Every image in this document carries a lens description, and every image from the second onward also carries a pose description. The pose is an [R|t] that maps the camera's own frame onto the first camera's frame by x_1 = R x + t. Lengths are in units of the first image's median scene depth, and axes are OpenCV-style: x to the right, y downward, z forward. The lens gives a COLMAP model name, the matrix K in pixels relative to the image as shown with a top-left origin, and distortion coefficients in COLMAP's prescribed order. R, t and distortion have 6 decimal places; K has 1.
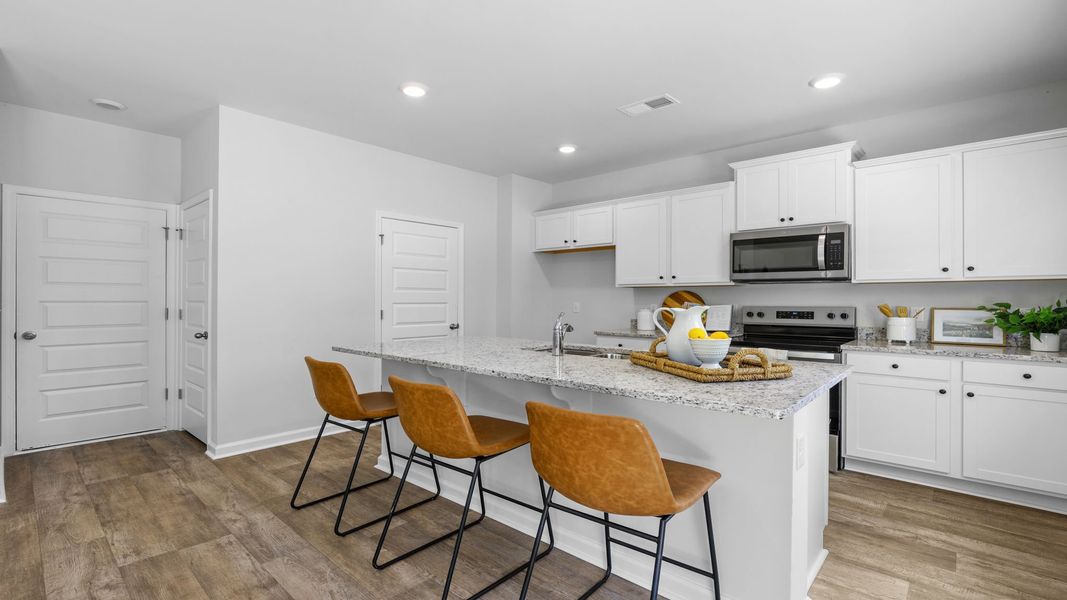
lens RADIAL K [[484.0, 0, 536.1], [0, 484.0, 298.7], [0, 0, 1]] dist [-0.009428, 0.000821]
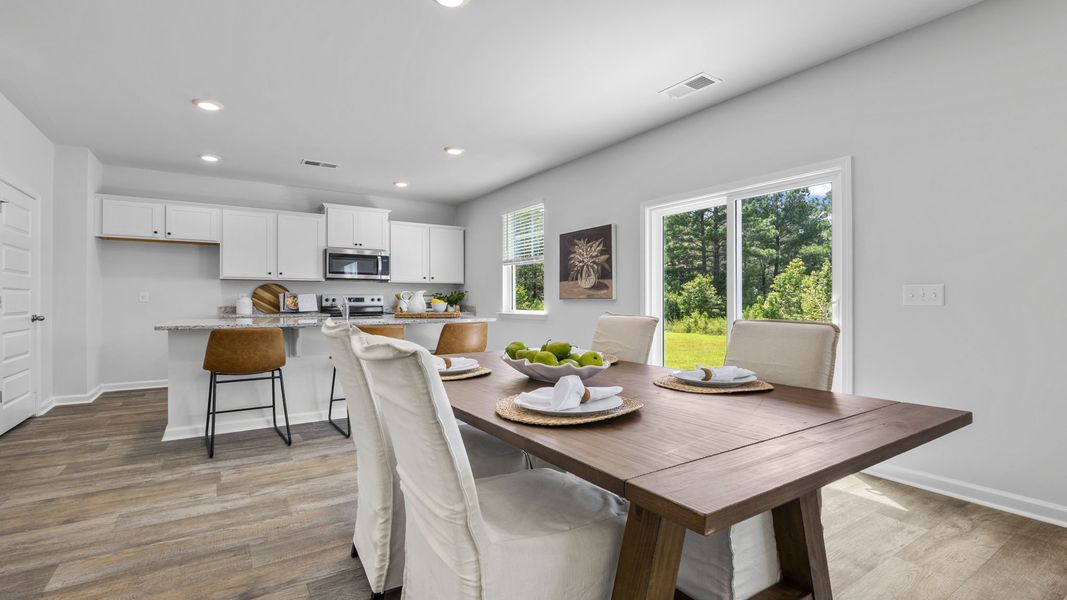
lens RADIAL K [[484.0, 0, 535.7], [0, 484.0, 297.6], [0, 0, 1]] dist [-0.009428, 0.000821]
pose [[0.240376, 0.001859, 0.970678, -1.091598], [-0.001283, 0.999998, -0.001598, 0.031301], [-0.970679, -0.000862, 0.240378, -0.048857]]
